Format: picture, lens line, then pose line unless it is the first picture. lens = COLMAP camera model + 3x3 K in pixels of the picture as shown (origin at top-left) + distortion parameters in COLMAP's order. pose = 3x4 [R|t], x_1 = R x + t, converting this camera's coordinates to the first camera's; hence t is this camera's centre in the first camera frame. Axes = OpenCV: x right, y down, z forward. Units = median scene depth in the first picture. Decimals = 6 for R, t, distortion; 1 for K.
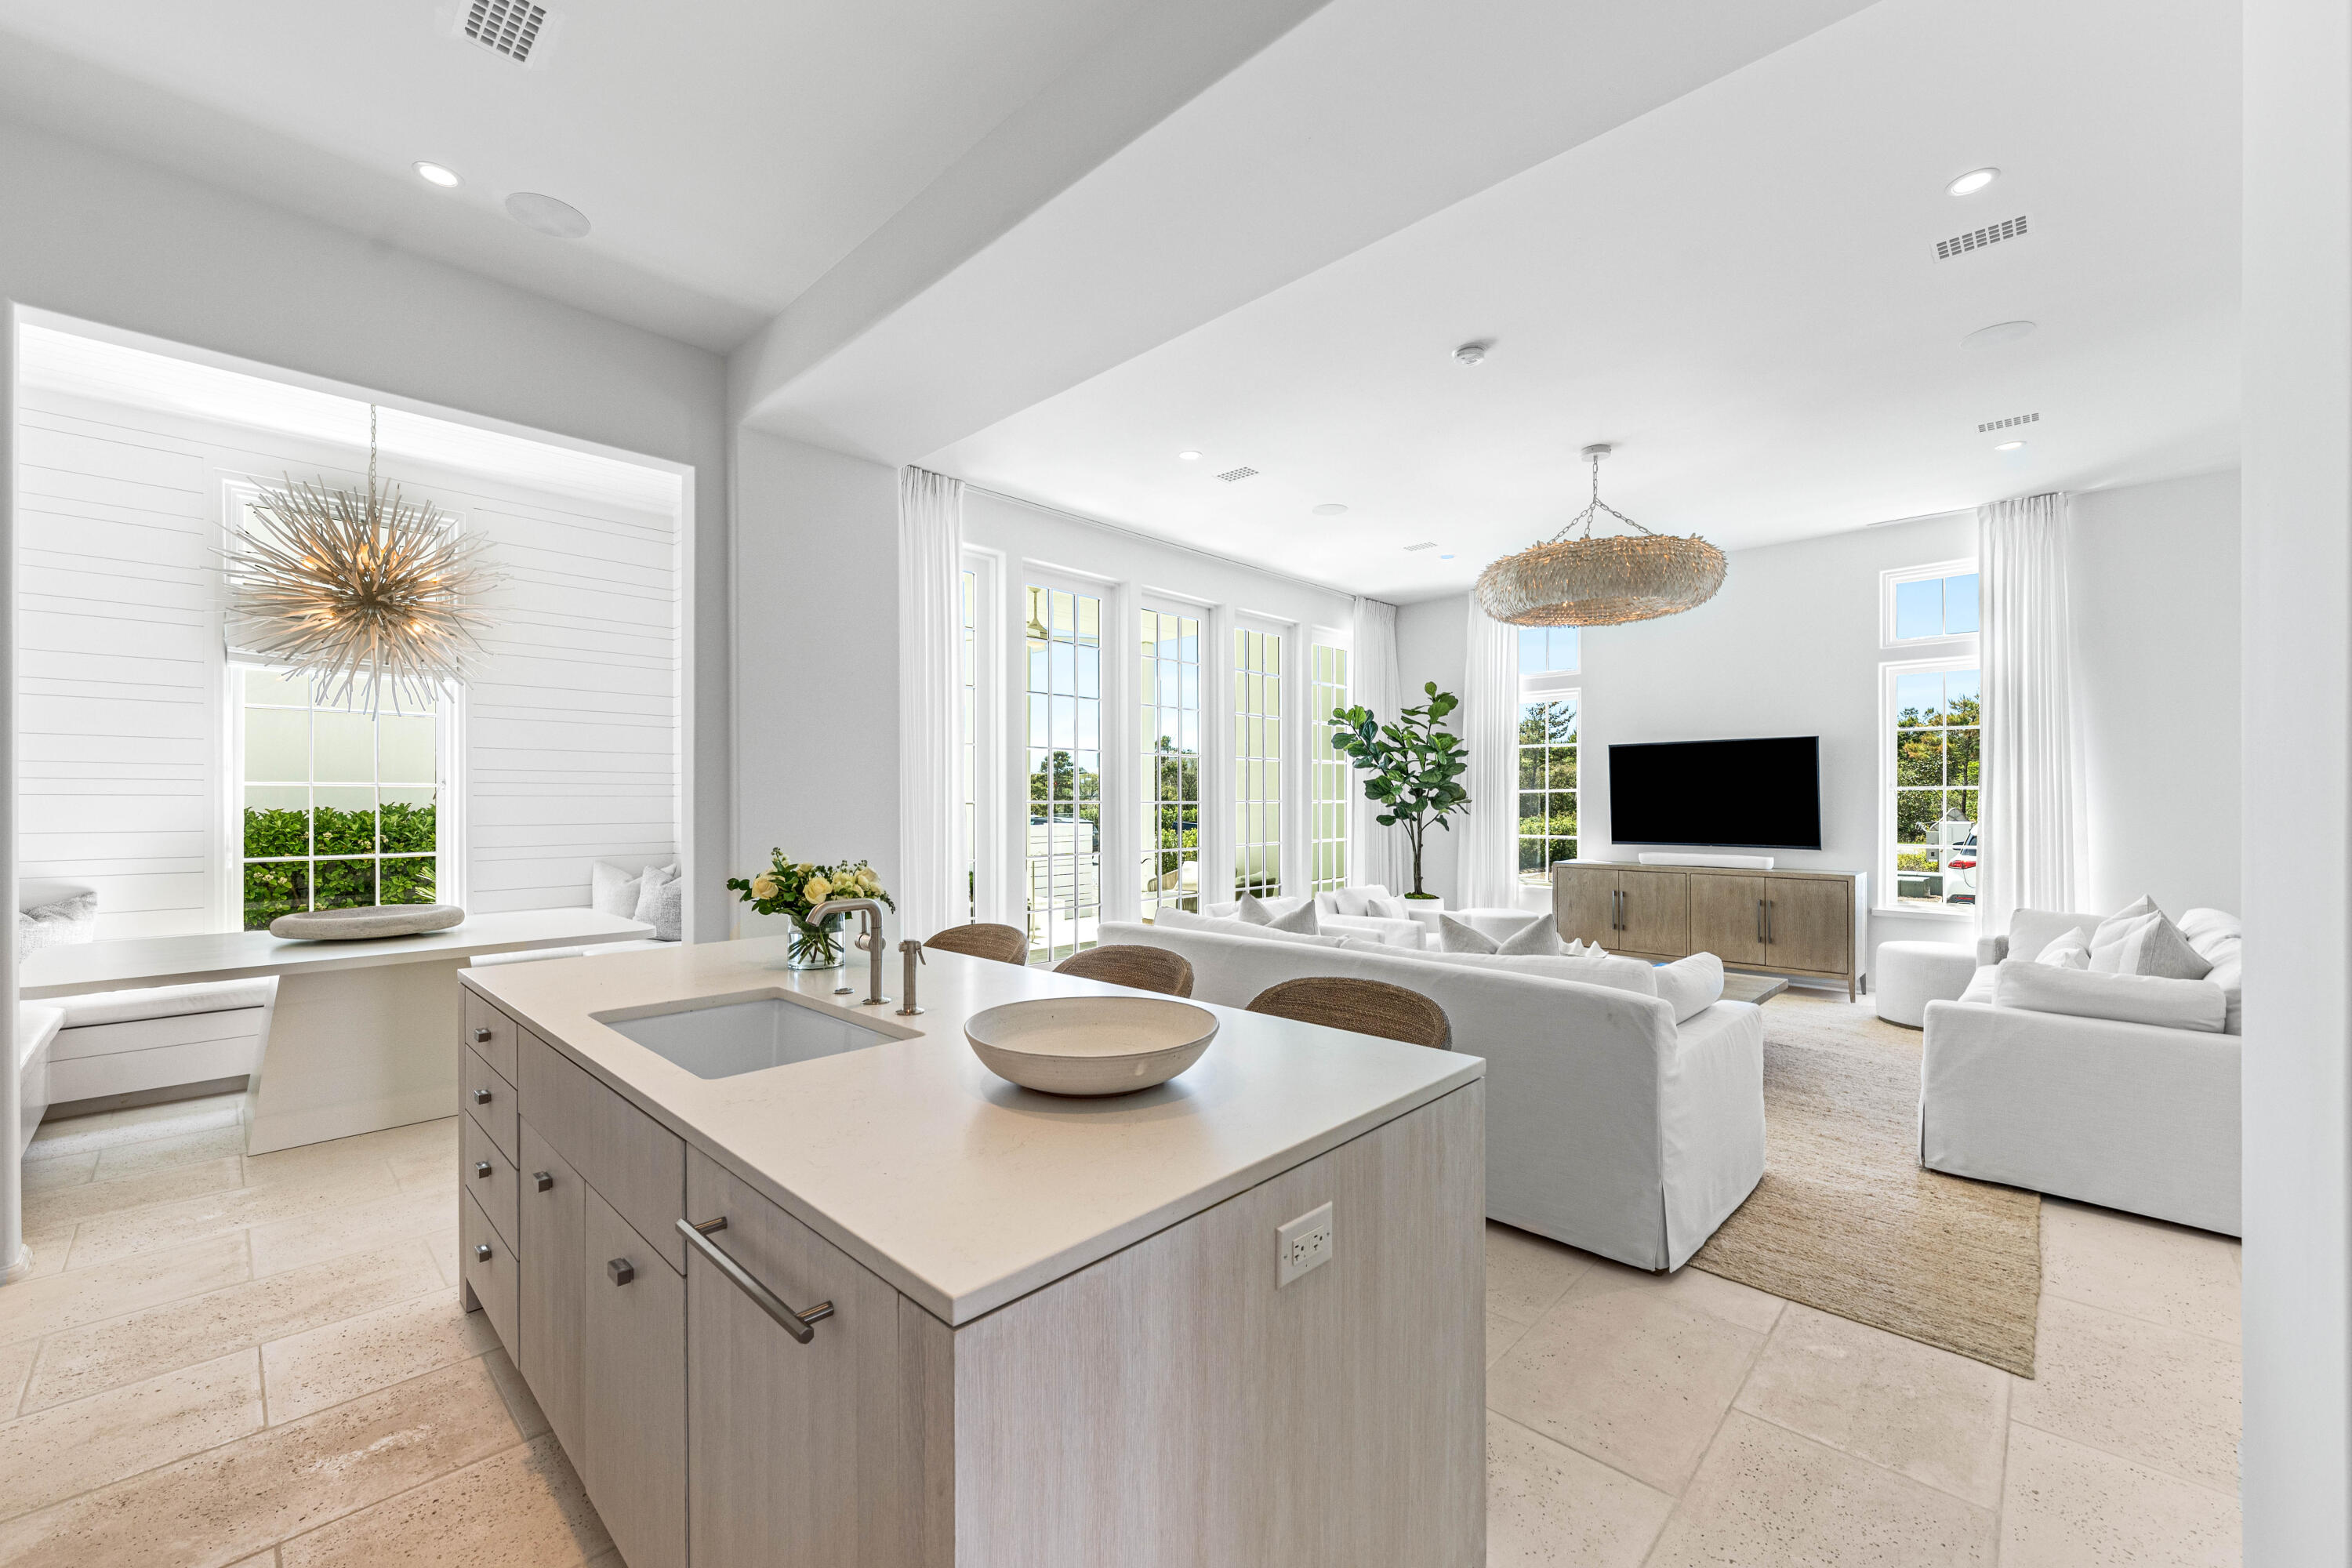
lens RADIAL K [[920.5, 0, 1158.4], [0, 920.5, 782.5], [0, 0, 1]] dist [-0.003368, -0.001012]
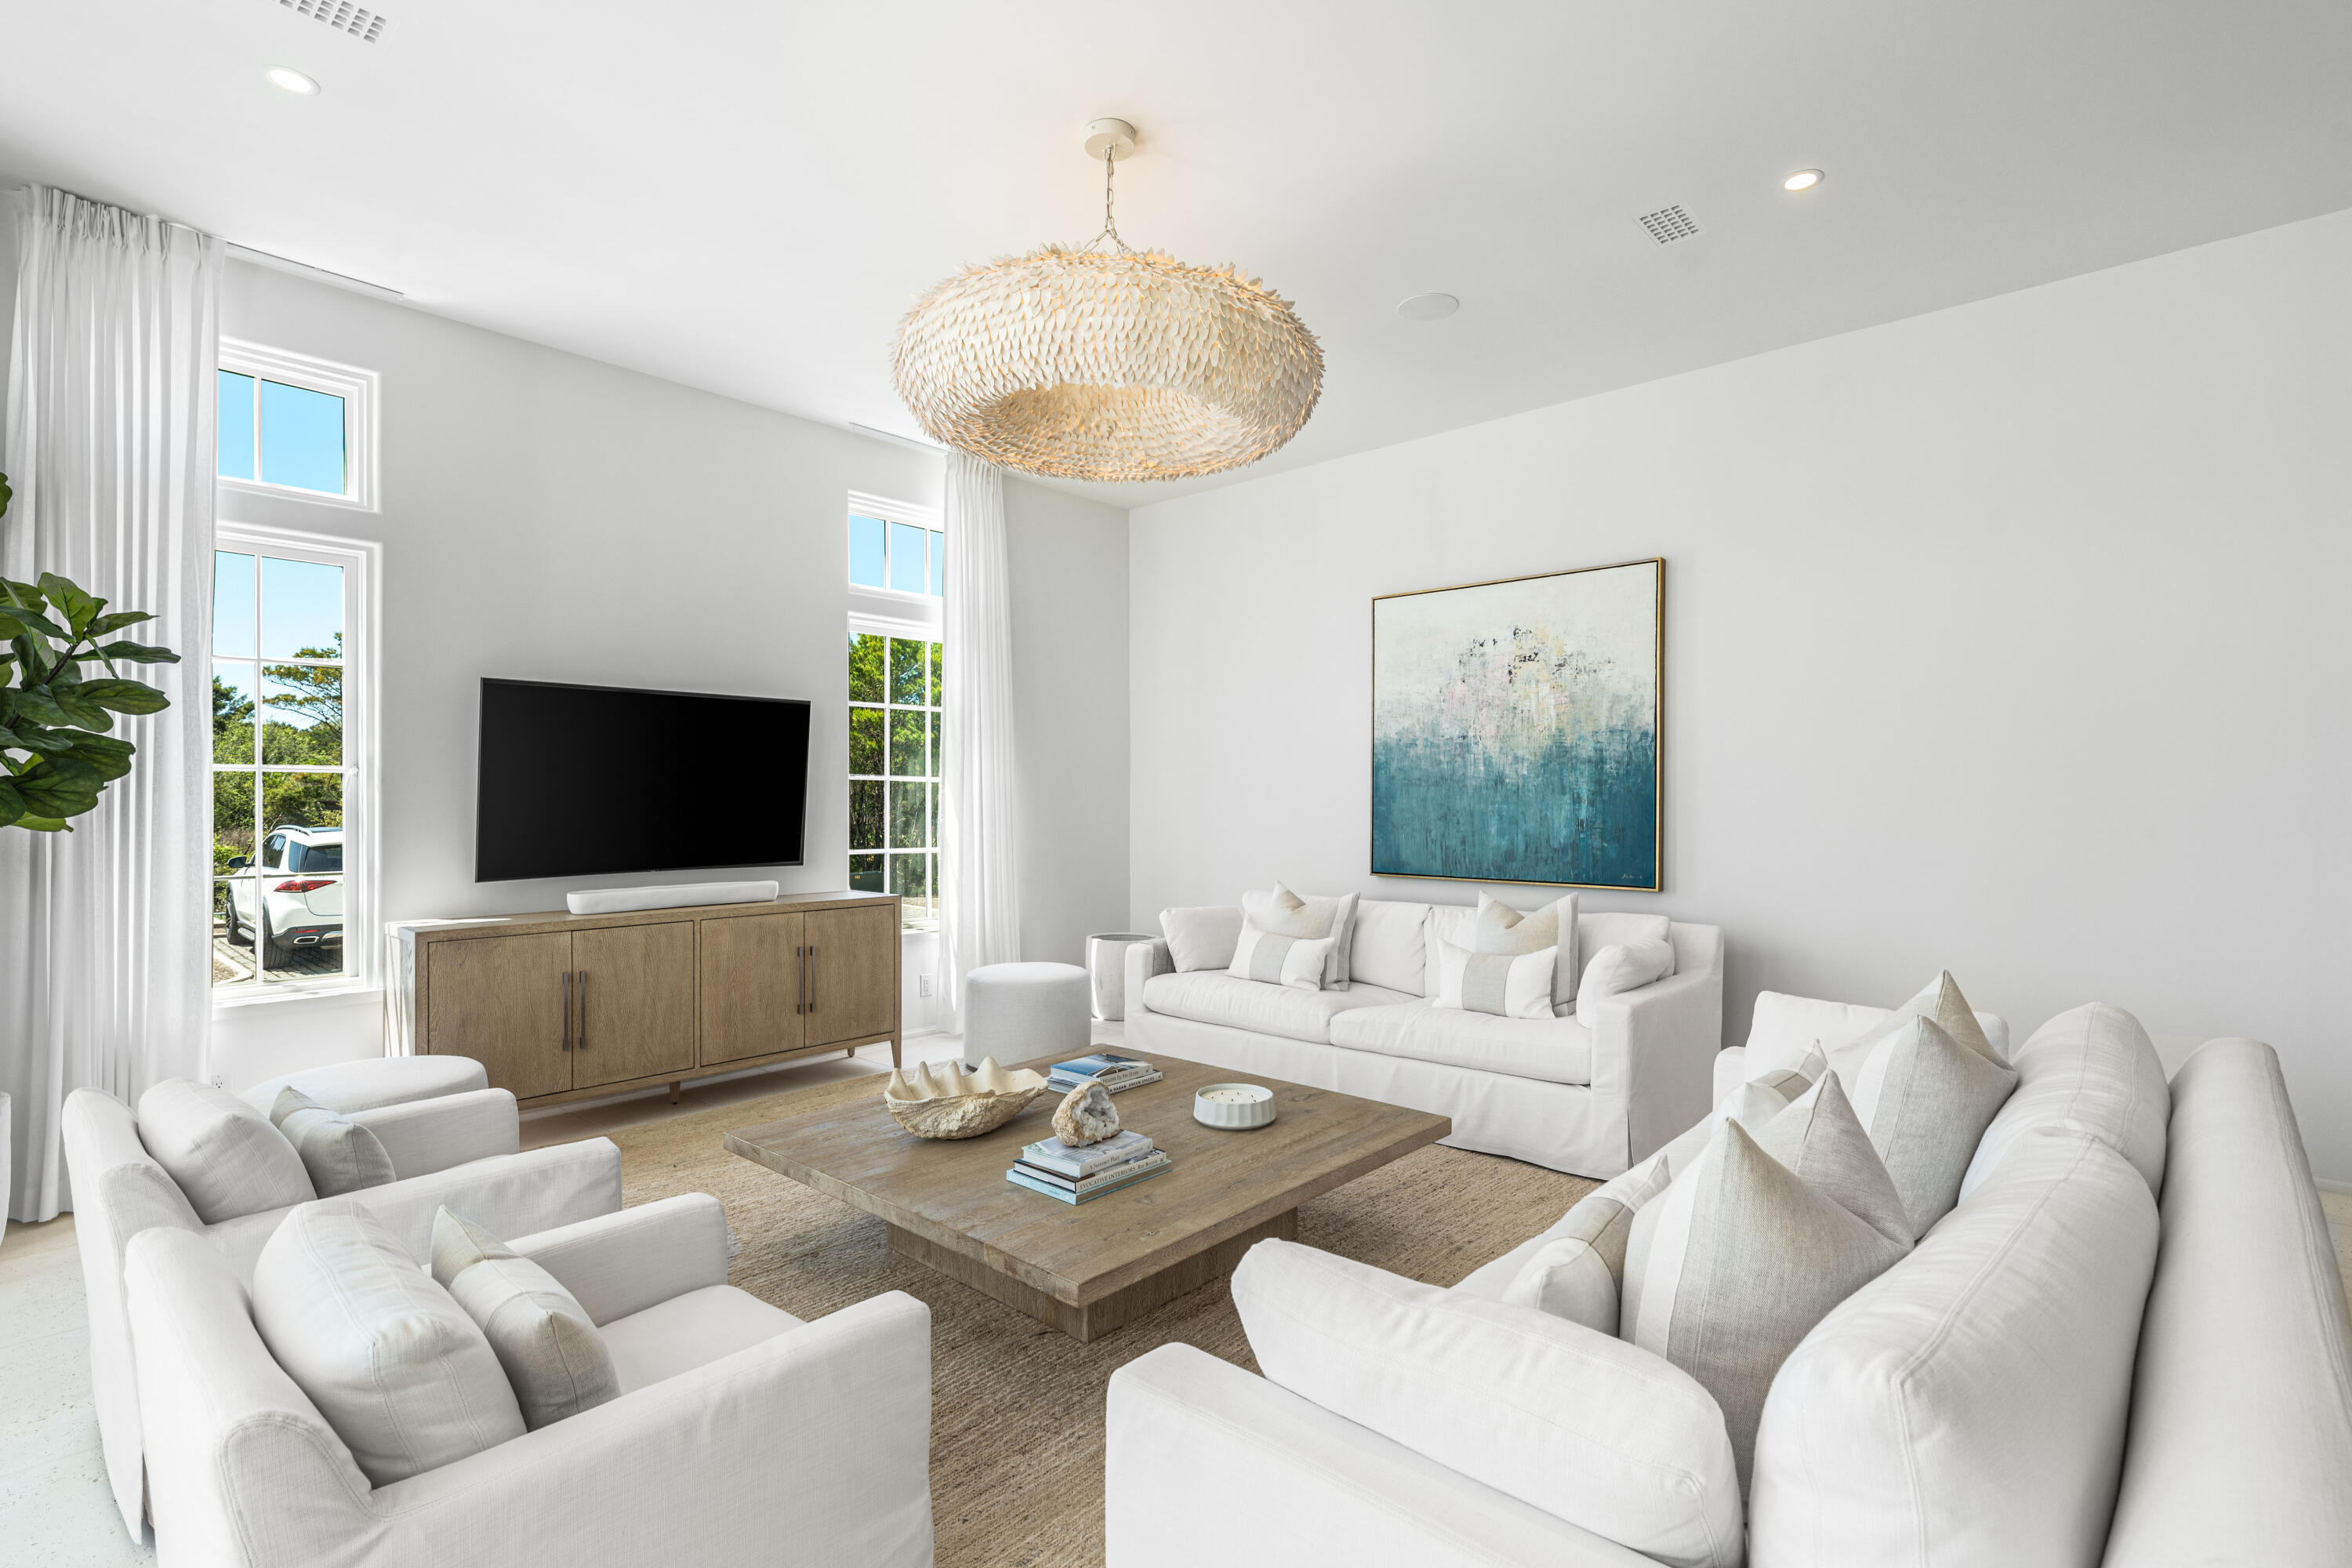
lens RADIAL K [[1100.8, 0, 1179.7], [0, 1100.8, 799.2], [0, 0, 1]] dist [0.005656, -0.002673]
pose [[-0.057056, 0.002474, 0.998368, -0.115924], [-0.018457, 0.999823, -0.003532, 0.018266], [-0.998200, -0.018629, -0.057001, 0.675173]]
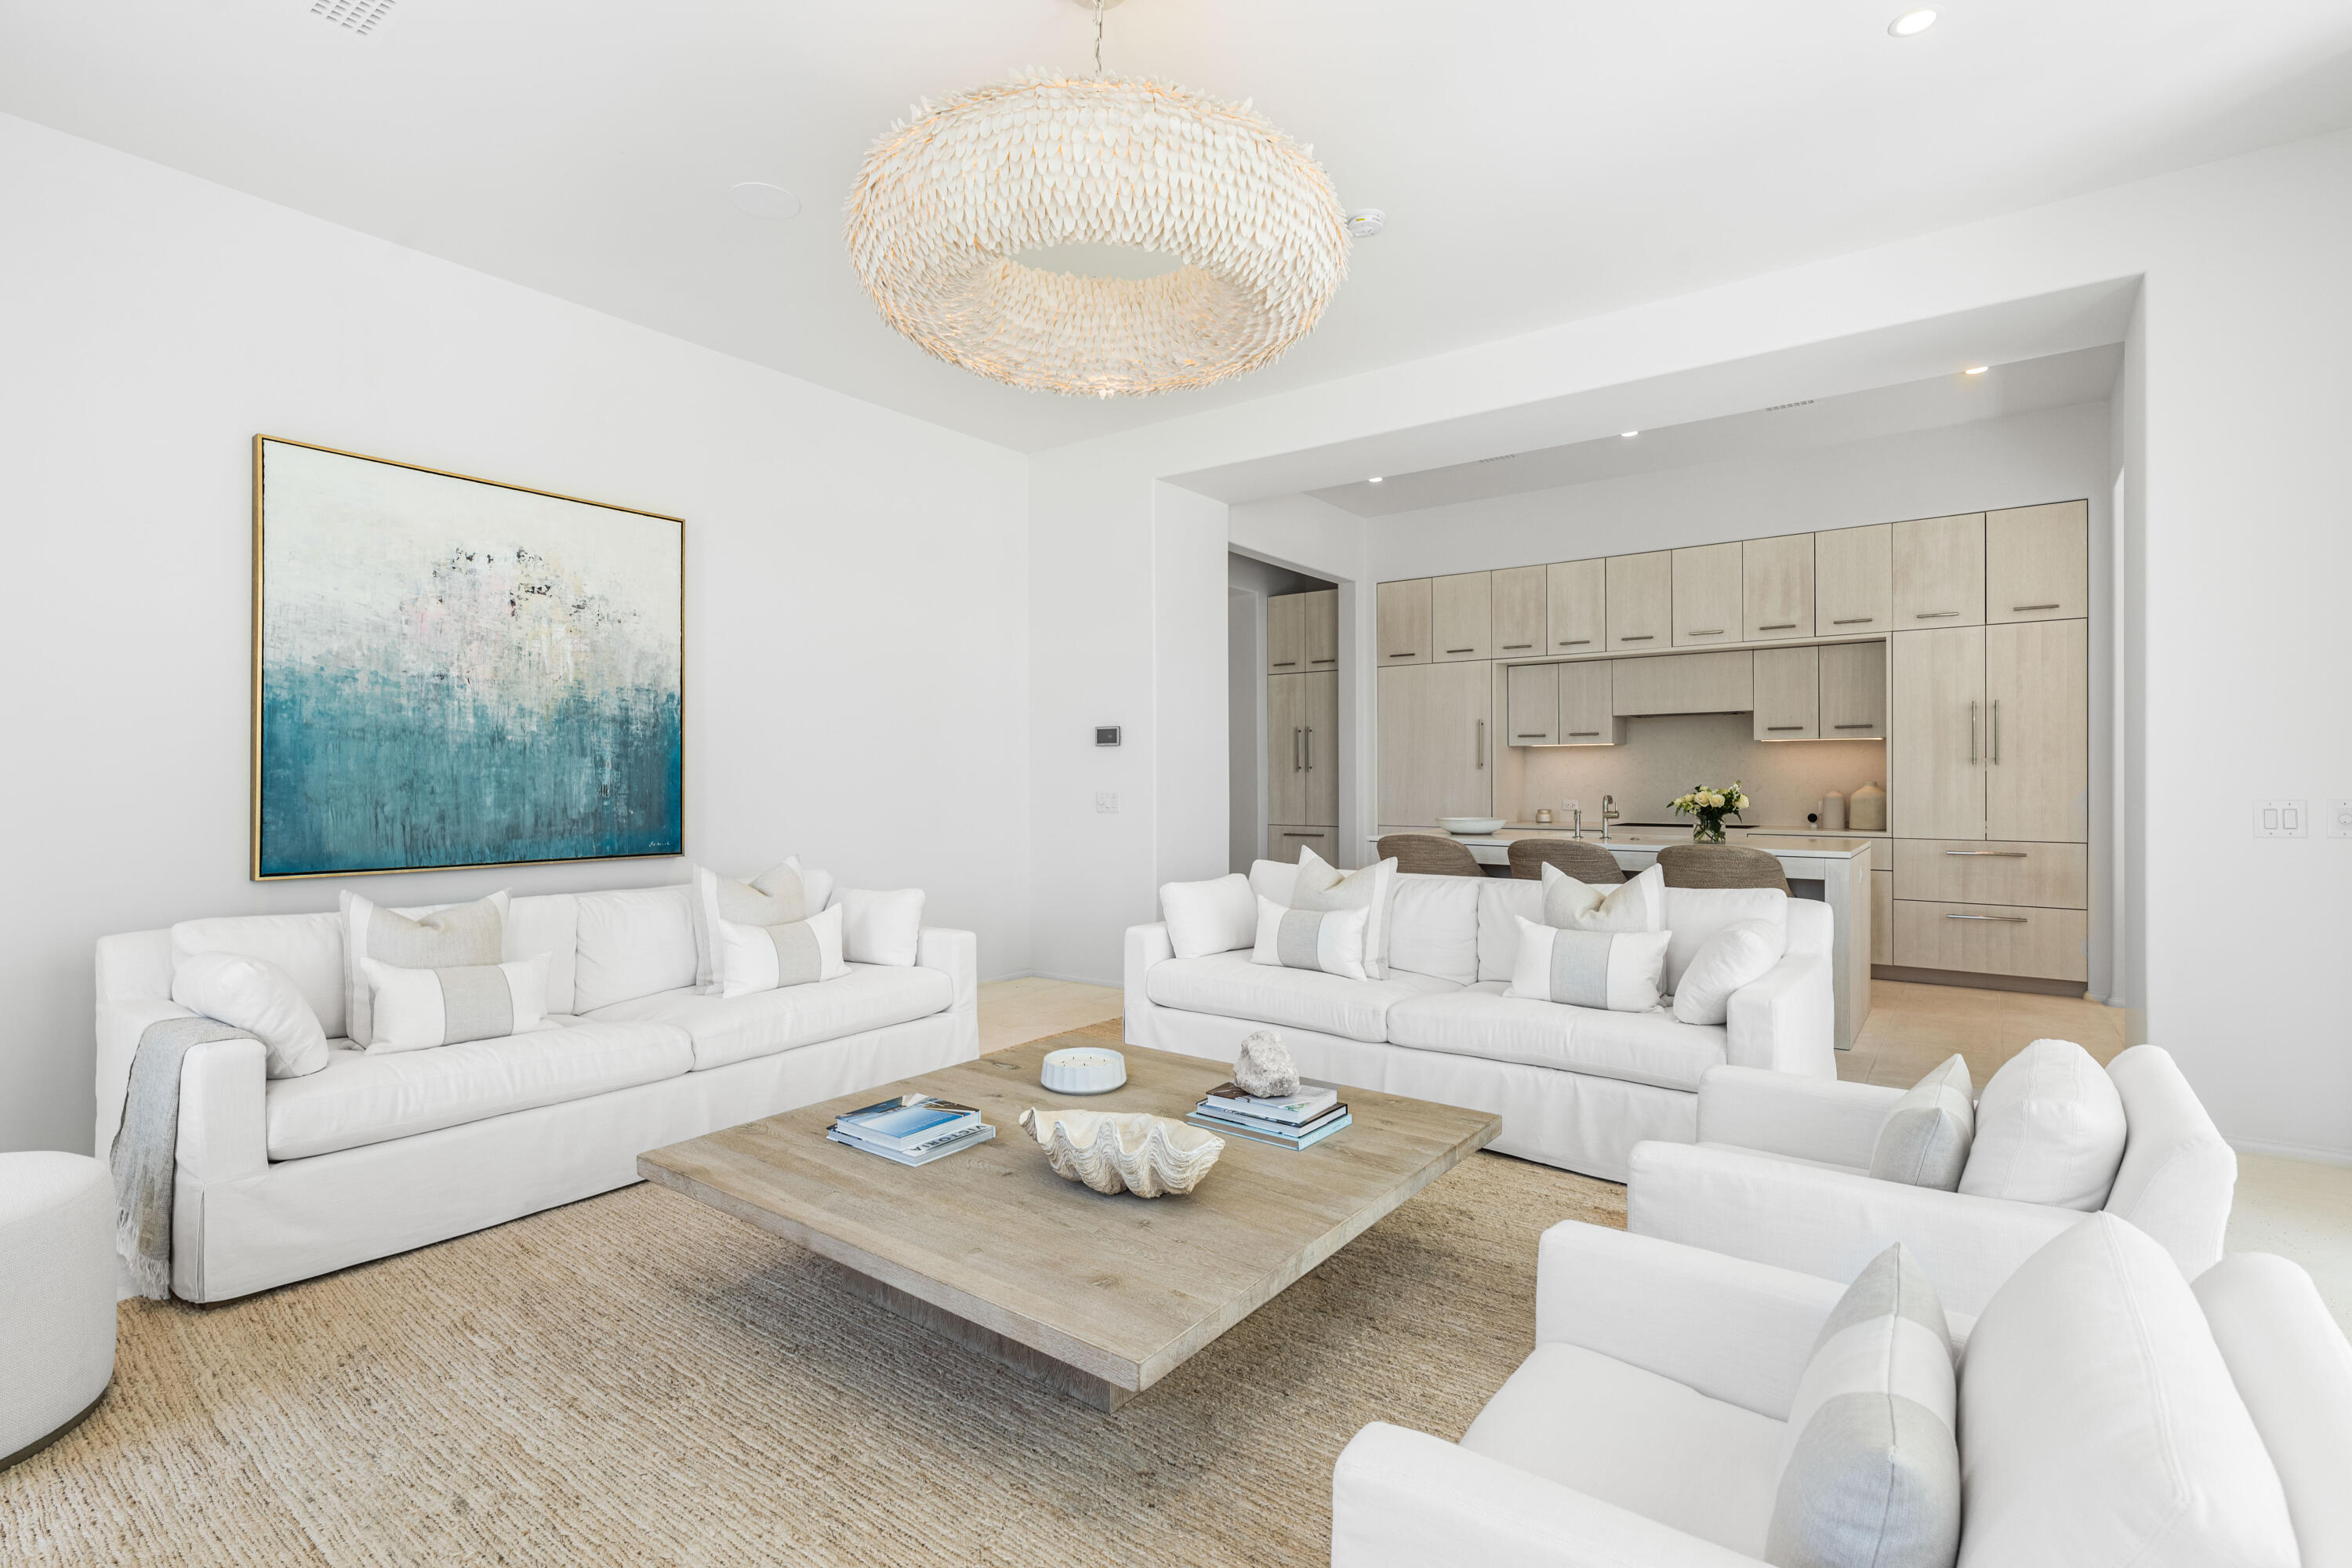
lens RADIAL K [[1100.8, 0, 1187.9], [0, 1100.8, 777.8], [0, 0, 1]] dist [0.005656, -0.002673]
pose [[-0.988429, 0.004461, -0.151621, 0.343536], [0.007669, 0.999759, -0.020582, 0.035462], [0.151493, -0.021506, -0.988224, 1.052116]]
